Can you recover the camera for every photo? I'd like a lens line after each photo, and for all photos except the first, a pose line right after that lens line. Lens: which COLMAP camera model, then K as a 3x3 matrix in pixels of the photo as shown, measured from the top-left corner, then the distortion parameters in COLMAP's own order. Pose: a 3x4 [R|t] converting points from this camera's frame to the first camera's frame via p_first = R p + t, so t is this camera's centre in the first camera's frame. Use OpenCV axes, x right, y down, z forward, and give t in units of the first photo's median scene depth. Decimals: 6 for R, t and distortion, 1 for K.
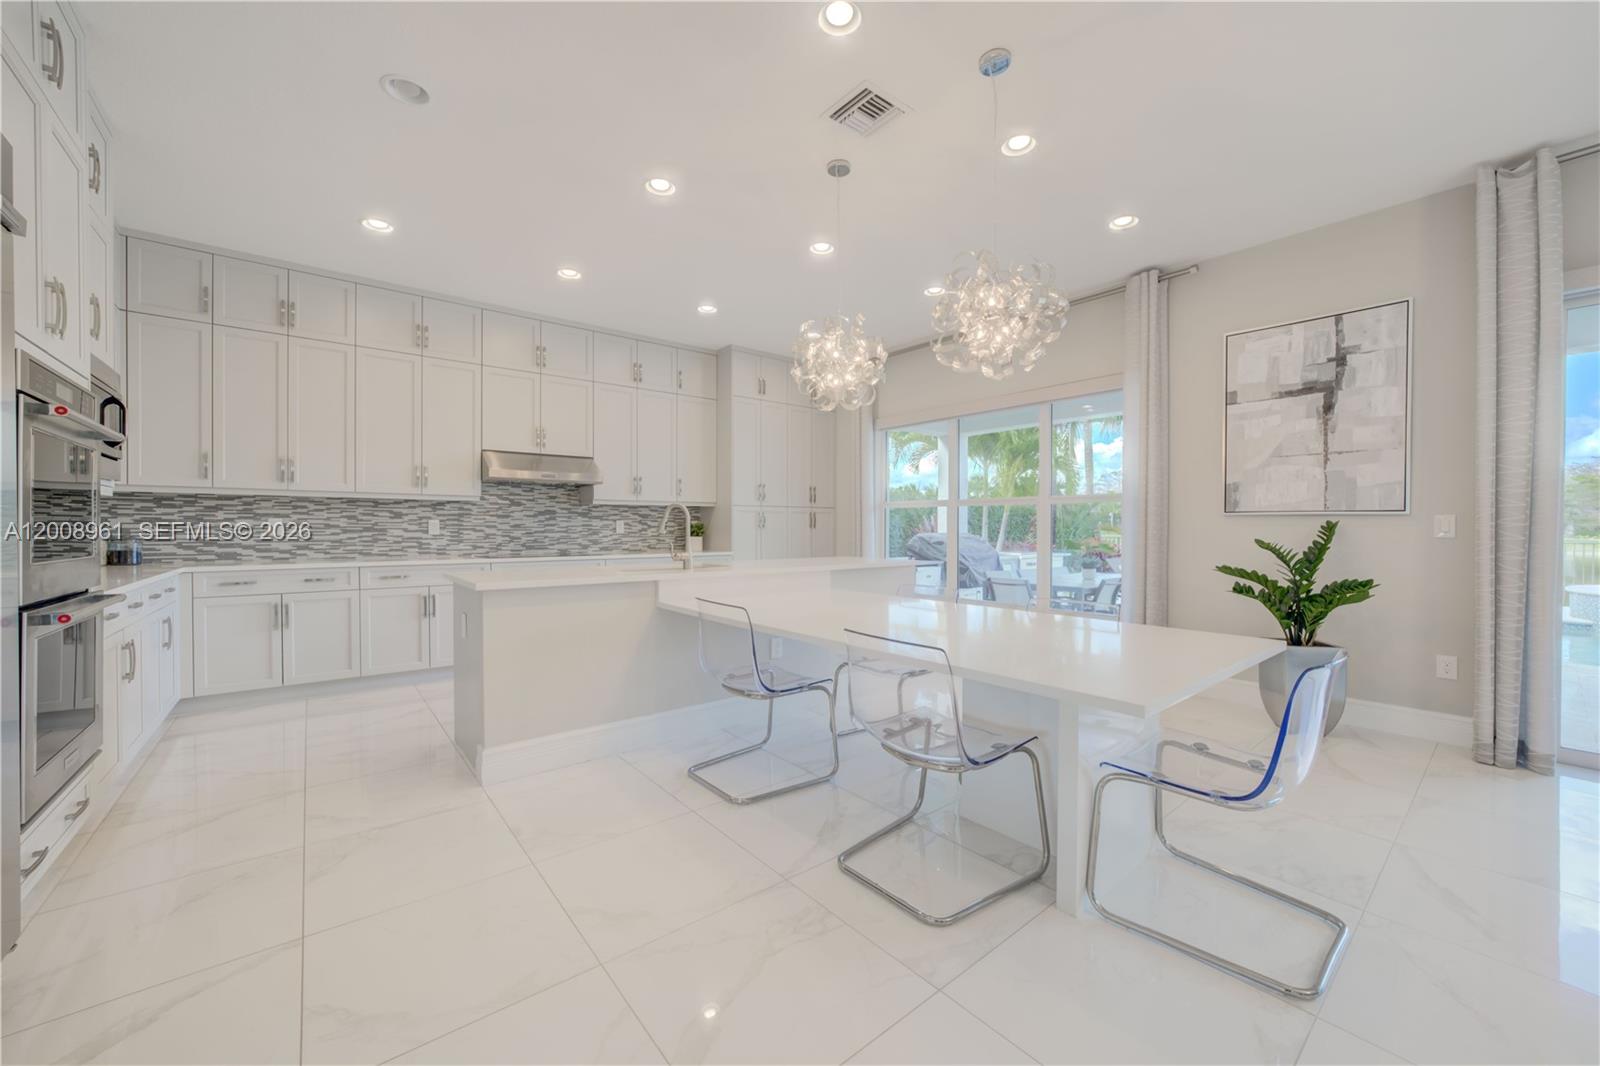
lens RADIAL K [[596.0, 0, 792.1], [0, 596.0, 536.5], [0, 0, 1]] dist [-0.011442, 0.000657]
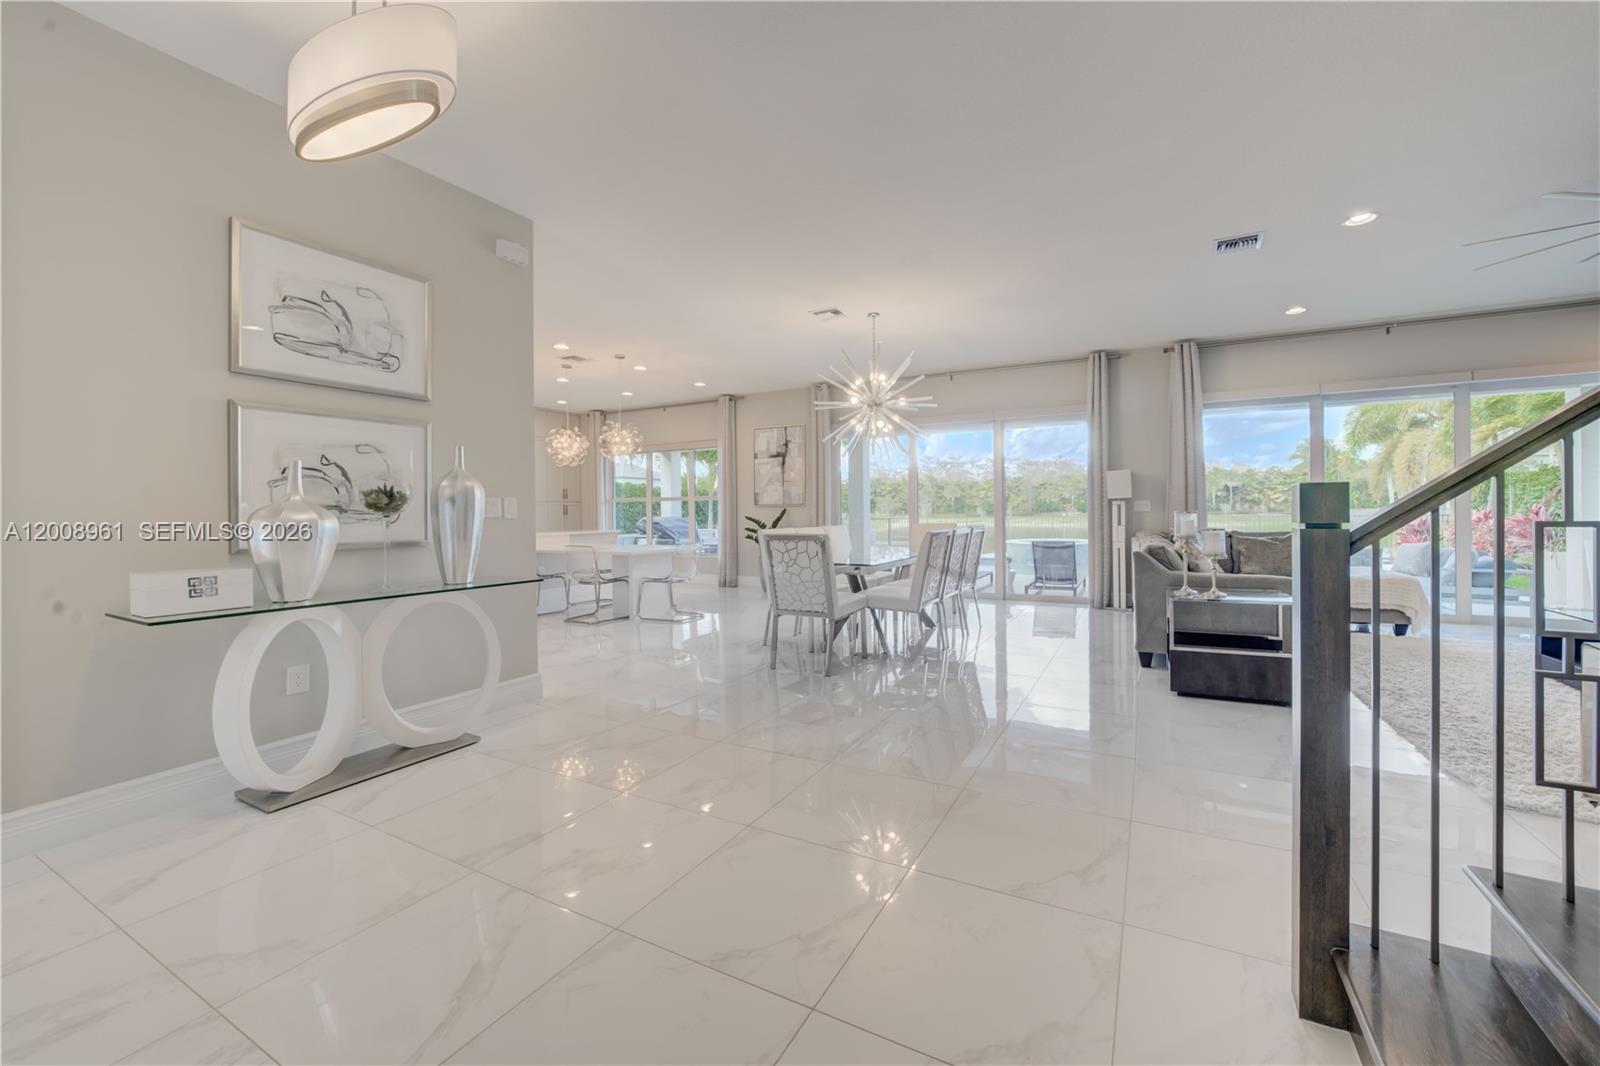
lens RADIAL K [[615.9, 0, 845.0], [0, 615.9, 512.4], [0, 0, 1]] dist [-0.007840, 0.000033]
pose [[0.907307, -0.011761, 0.420305, 0.037408], [0.019433, 0.999713, -0.013975, 0.029552], [-0.420020, 0.020848, 0.907275, -1.345439]]
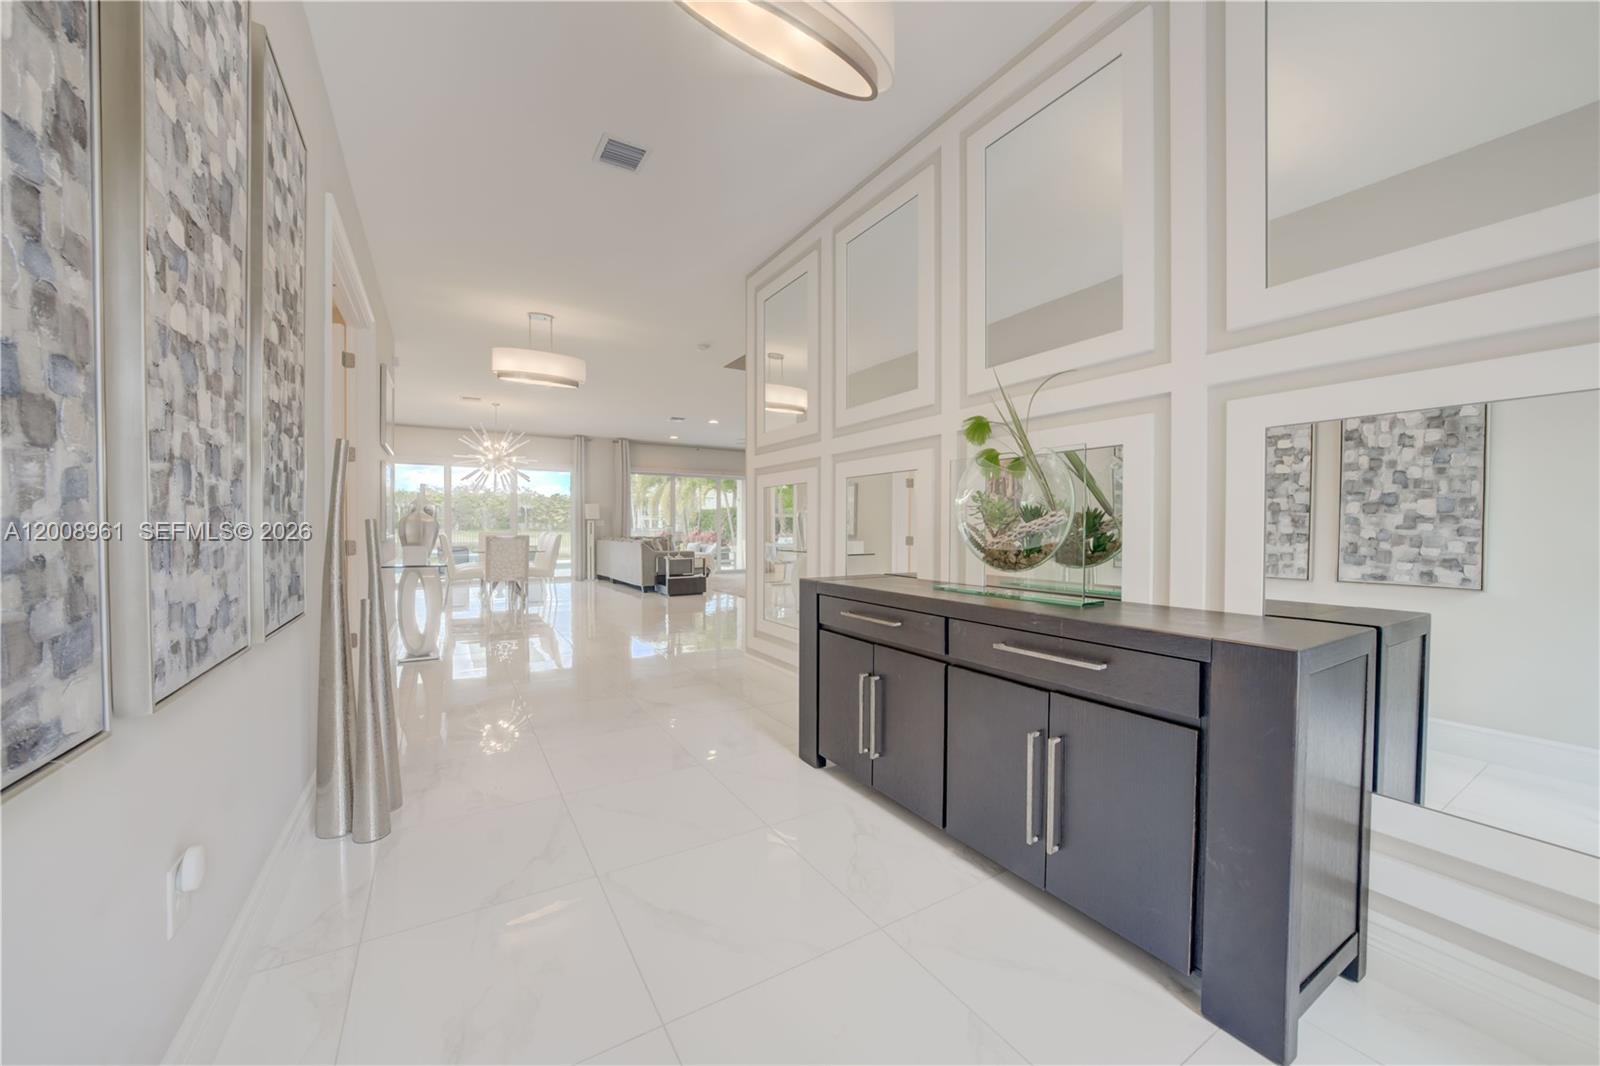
lens RADIAL K [[562.3, 0, 794.4], [0, 562.3, 537.1], [0, 0, 1]] dist [-0.017797, 0.001707]
pose [[0.112963, -0.020148, 0.993395, -1.339250], [0.016305, 0.999697, 0.018422, 0.038878], [-0.993465, 0.014117, 0.113257, -1.460094]]
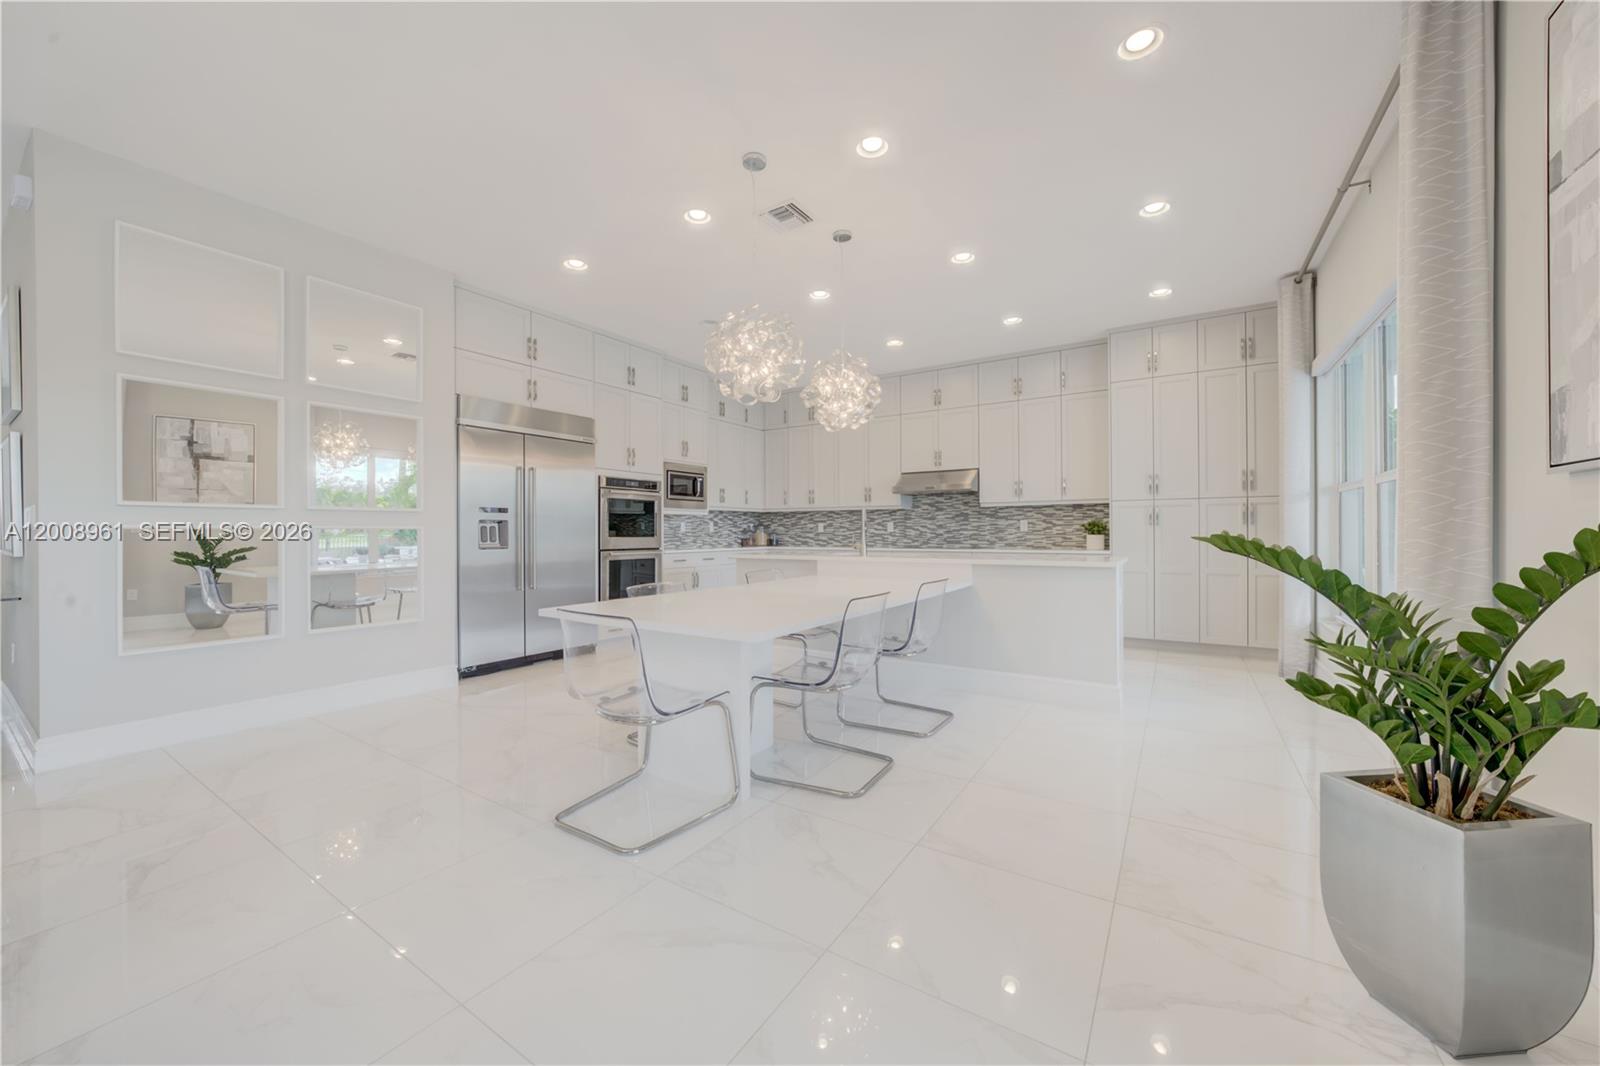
lens RADIAL K [[596.0, 0, 809.2], [0, 596.0, 526.5], [0, 0, 1]] dist [-0.011442, 0.000657]
pose [[0.320006, -0.011026, -0.947351, 0.952206], [-0.010261, 0.999833, -0.015102, 0.009628], [0.947360, 0.014554, 0.319839, 0.402101]]
